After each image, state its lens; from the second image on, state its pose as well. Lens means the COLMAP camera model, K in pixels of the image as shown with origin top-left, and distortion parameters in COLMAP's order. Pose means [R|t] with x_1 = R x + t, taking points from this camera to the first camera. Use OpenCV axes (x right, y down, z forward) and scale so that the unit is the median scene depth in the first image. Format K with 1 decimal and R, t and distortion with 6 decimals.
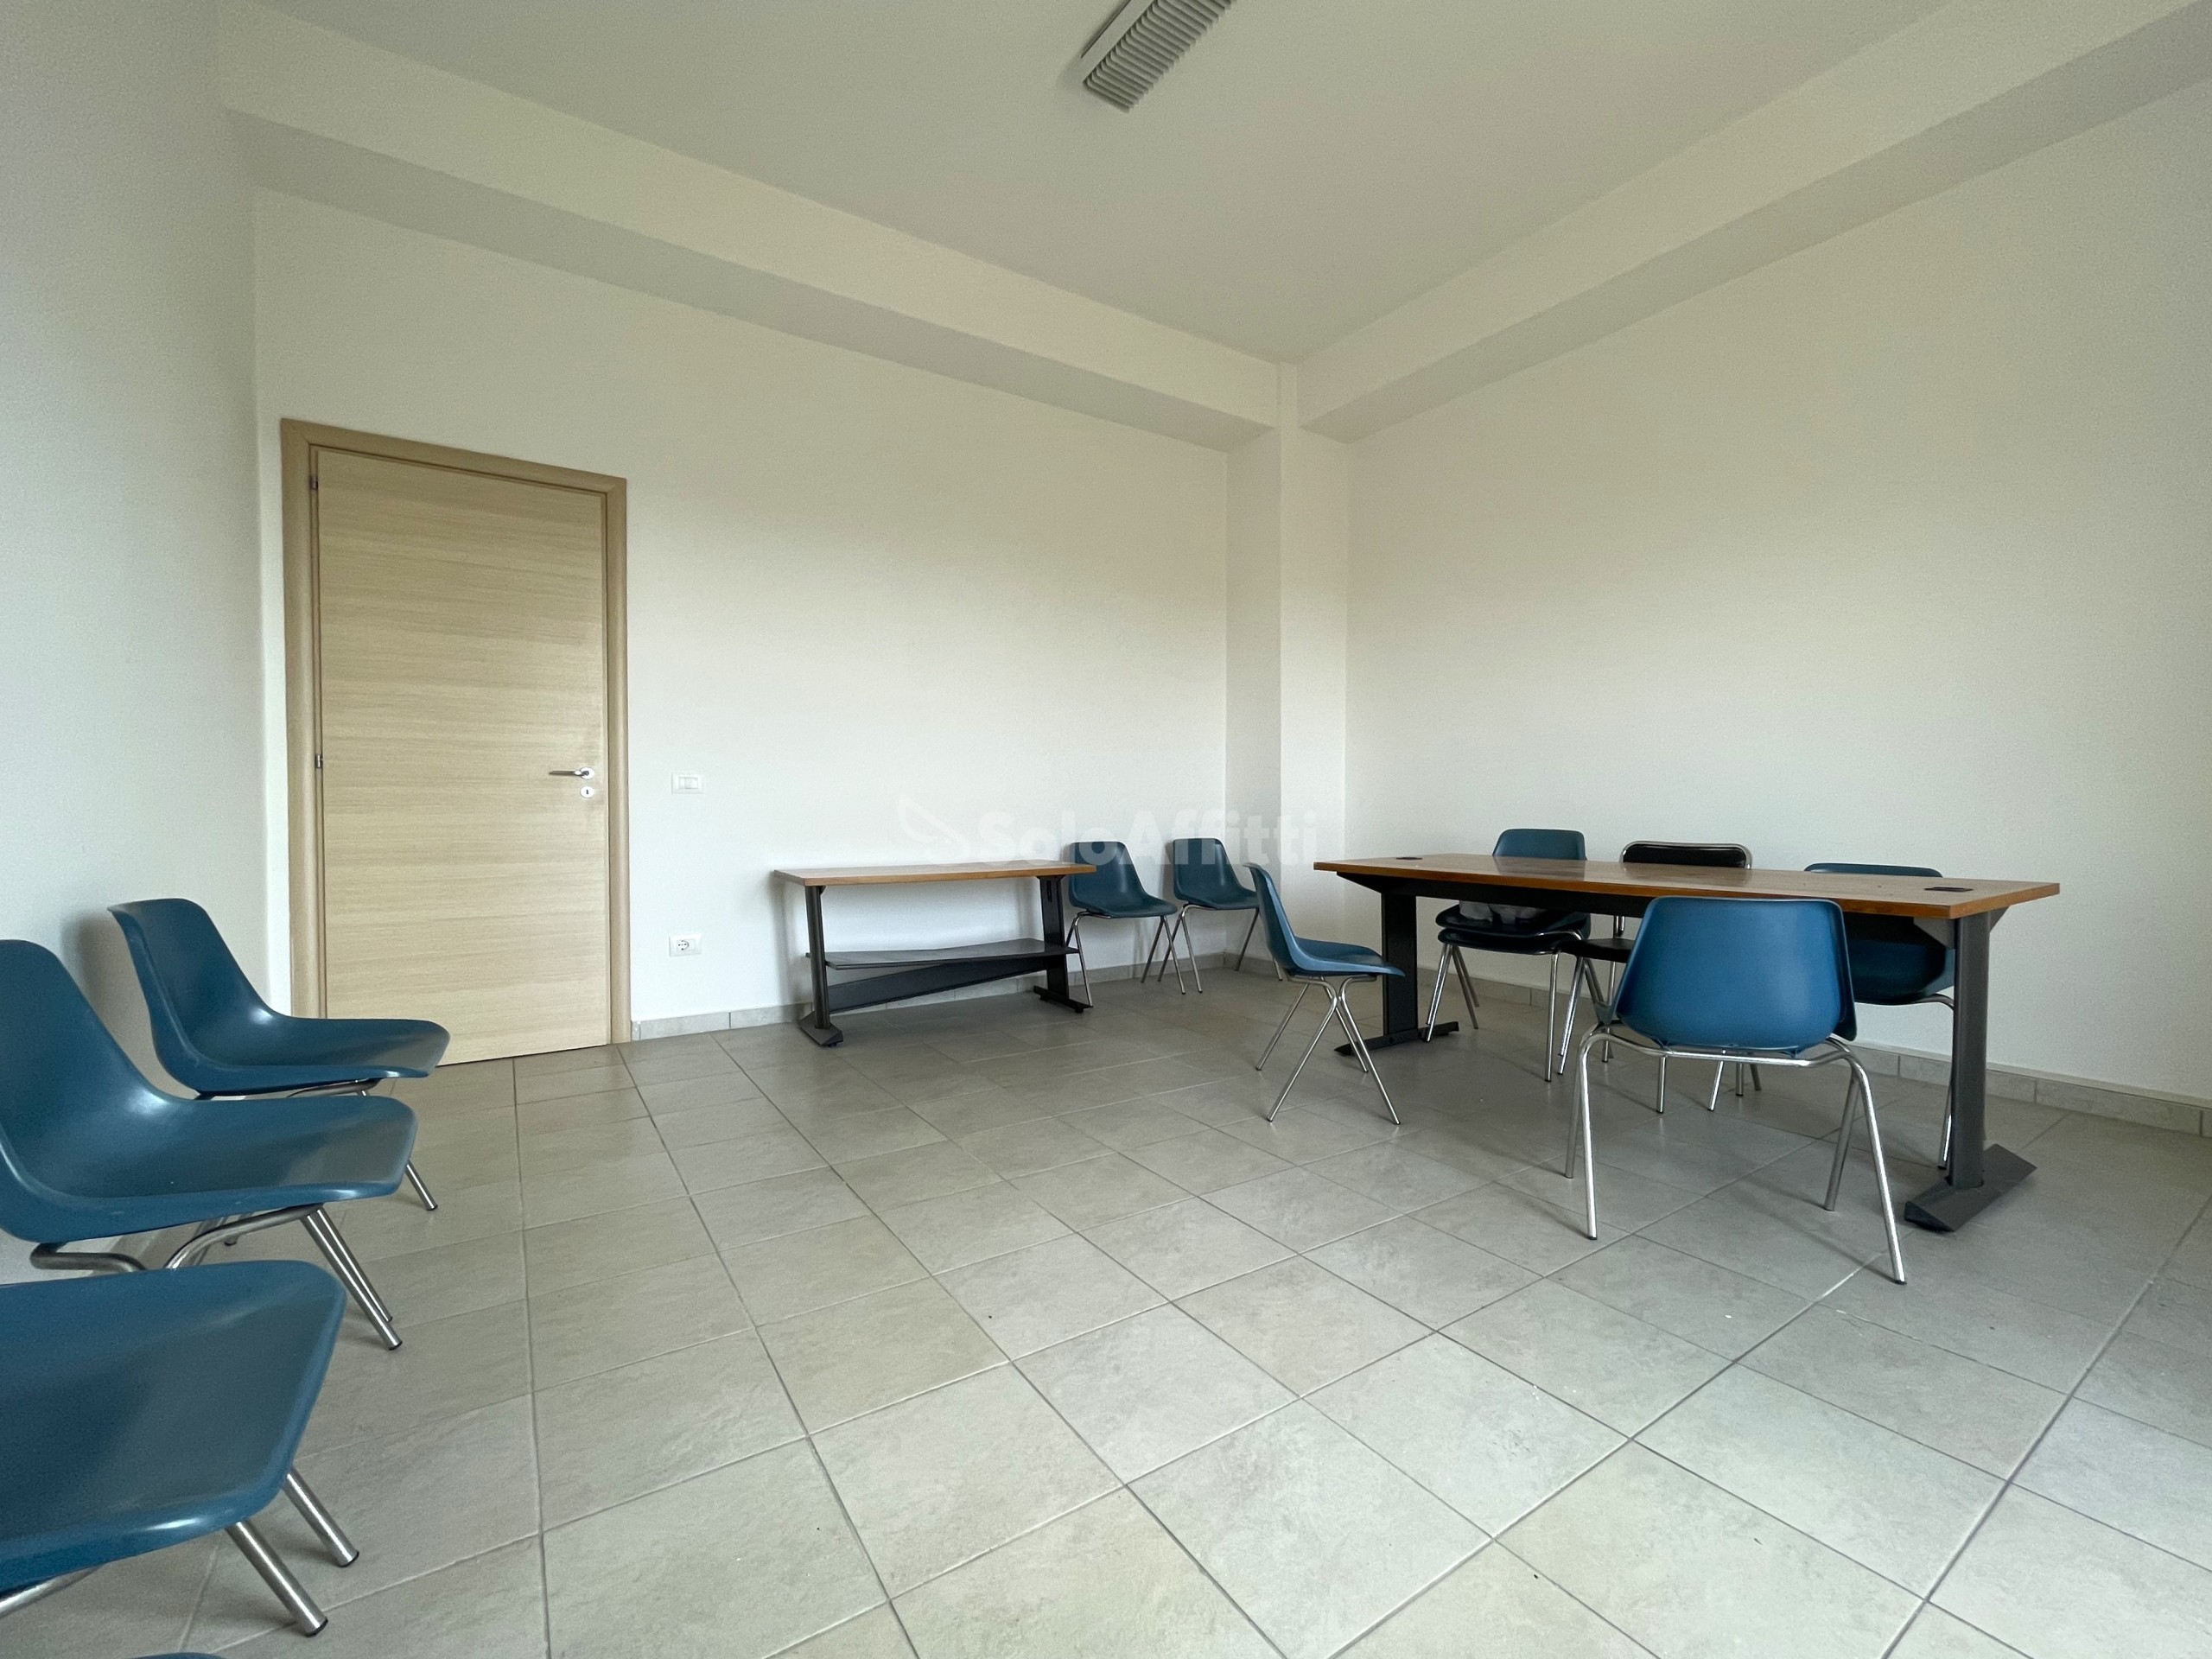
lens RADIAL K [[907.6, 0, 1116.7], [0, 907.6, 833.4], [0, 0, 1]] dist [-0.006857, 0.000080]
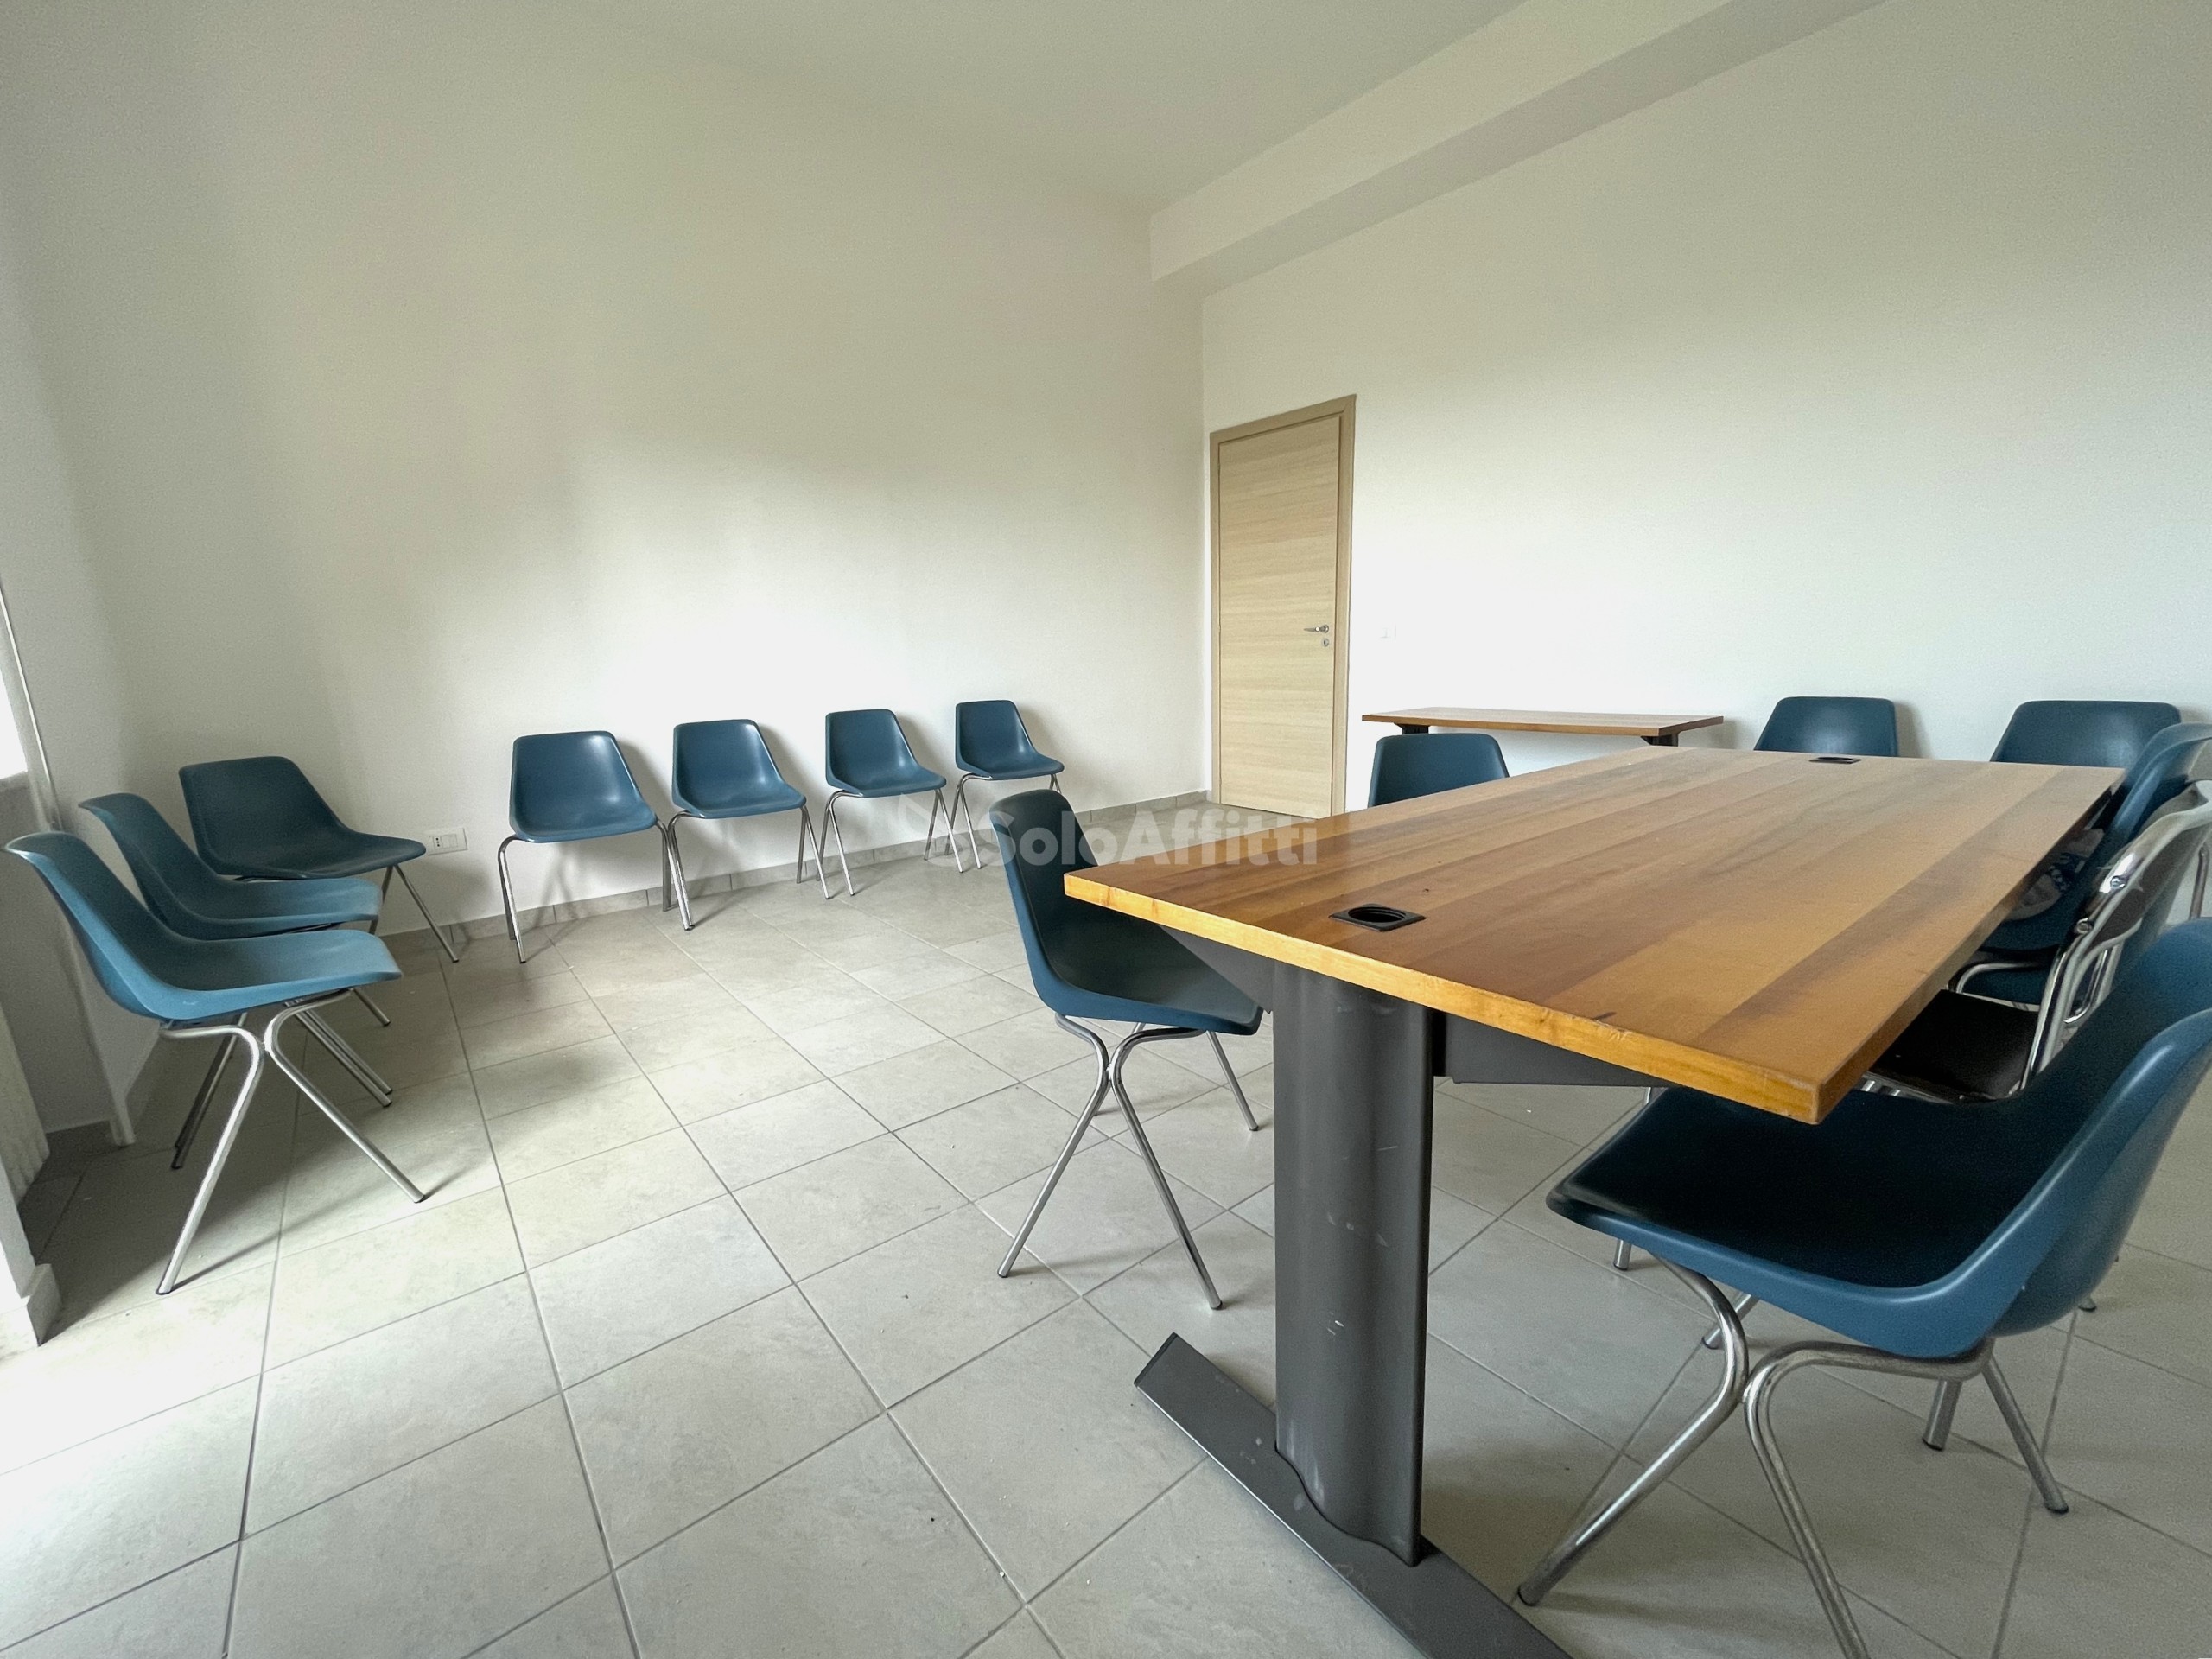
lens RADIAL K [[907.6, 0, 1116.7], [0, 907.6, 833.4], [0, 0, 1]] dist [-0.006857, 0.000080]
pose [[0.109606, 0.199506, -0.973747, 0.938596], [0.004949, 0.979528, 0.201247, -0.045737], [0.993963, -0.026877, 0.106375, 0.590766]]
